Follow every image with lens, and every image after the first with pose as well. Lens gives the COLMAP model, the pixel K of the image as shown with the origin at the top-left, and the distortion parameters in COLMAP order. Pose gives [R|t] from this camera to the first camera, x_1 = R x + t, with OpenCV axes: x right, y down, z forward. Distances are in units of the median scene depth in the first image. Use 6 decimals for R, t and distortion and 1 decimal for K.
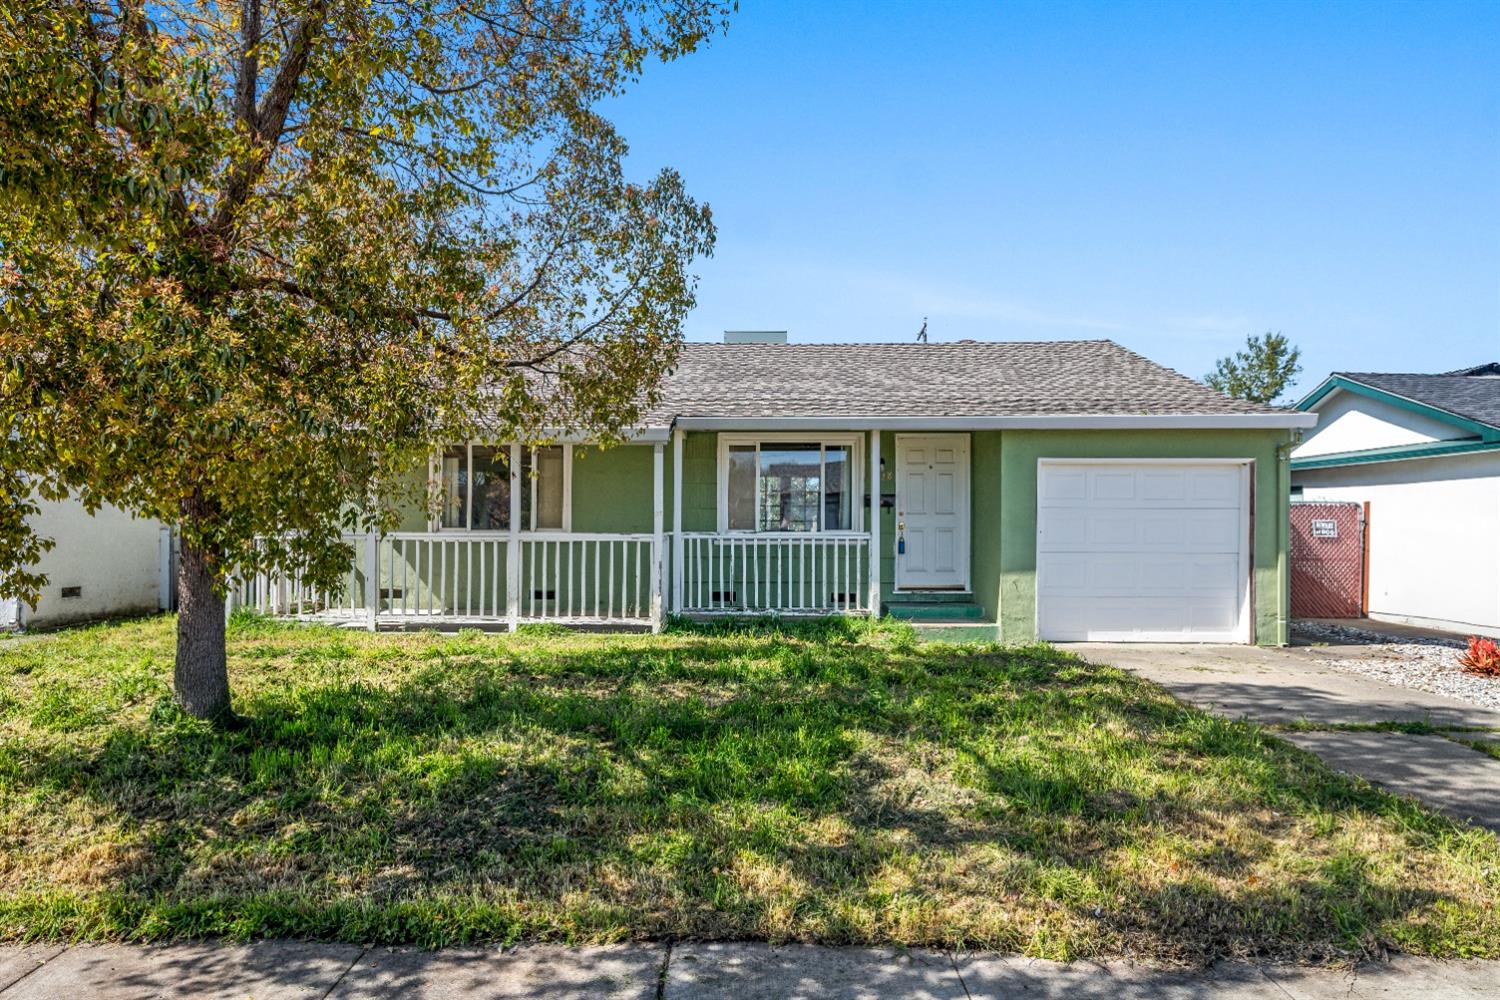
lens RADIAL K [[866.3, 0, 748.8], [0, 866.3, 509.0], [0, 0, 1]] dist [-0.005035, -0.000079]
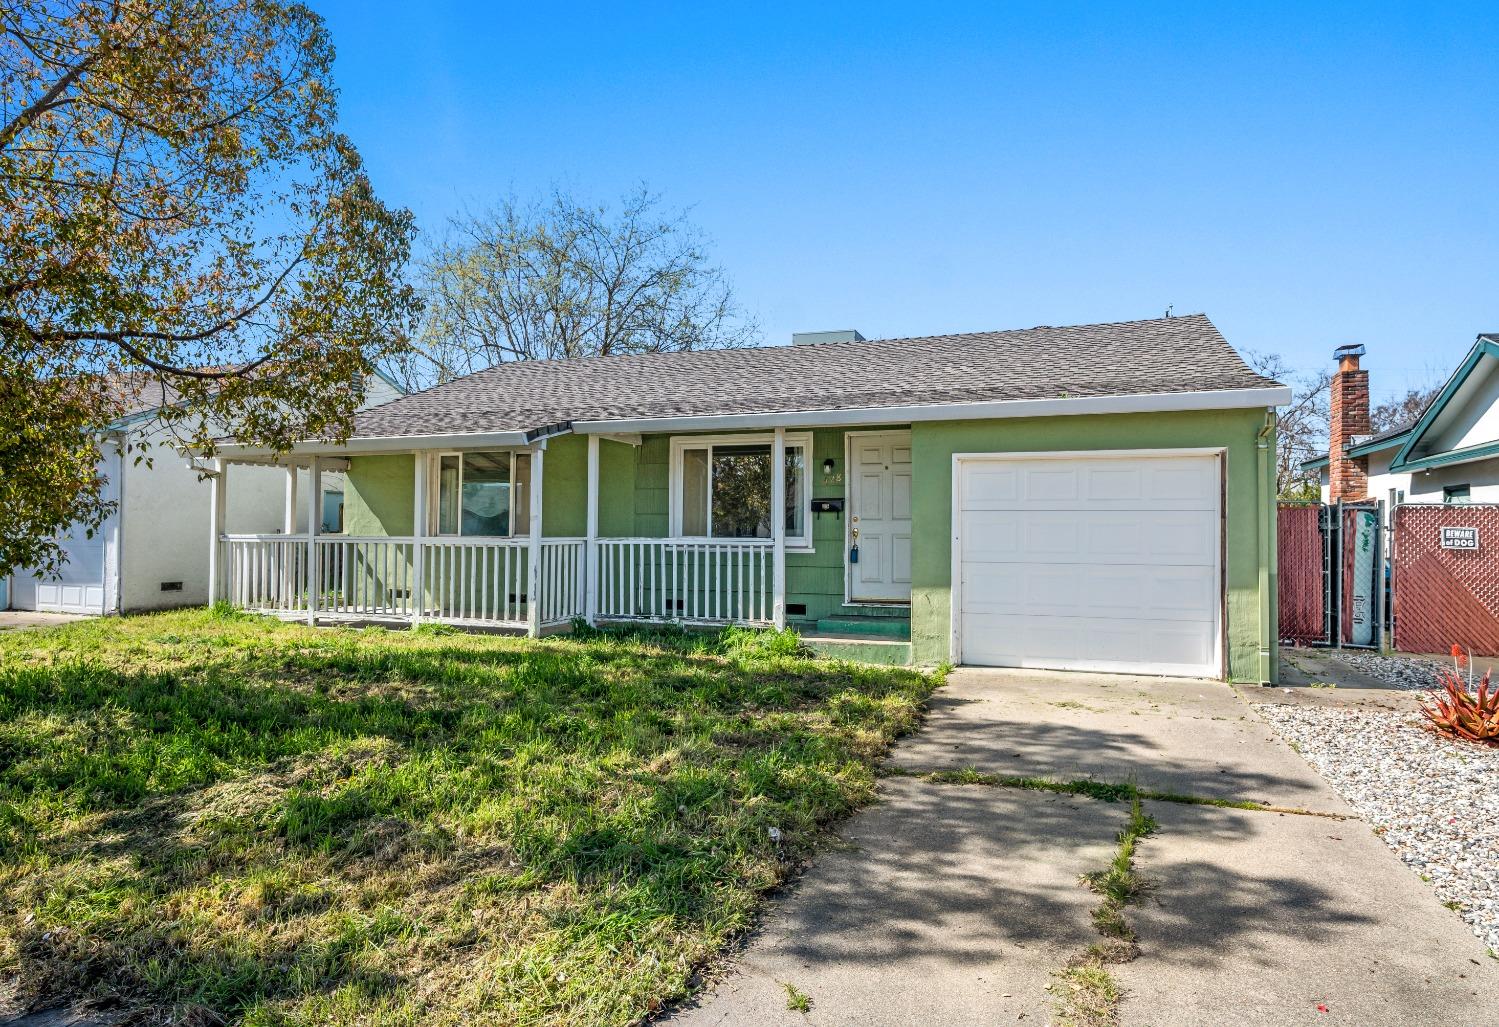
lens RADIAL K [[871.1, 0, 749.6], [0, 871.1, 515.2], [0, 0, 1]] dist [-0.012943, -0.000962]
pose [[0.954242, -0.003680, -0.299014, 0.399111], [0.001943, 0.999979, -0.006106, 0.007662], [0.299031, 0.005246, 0.954229, 0.101613]]
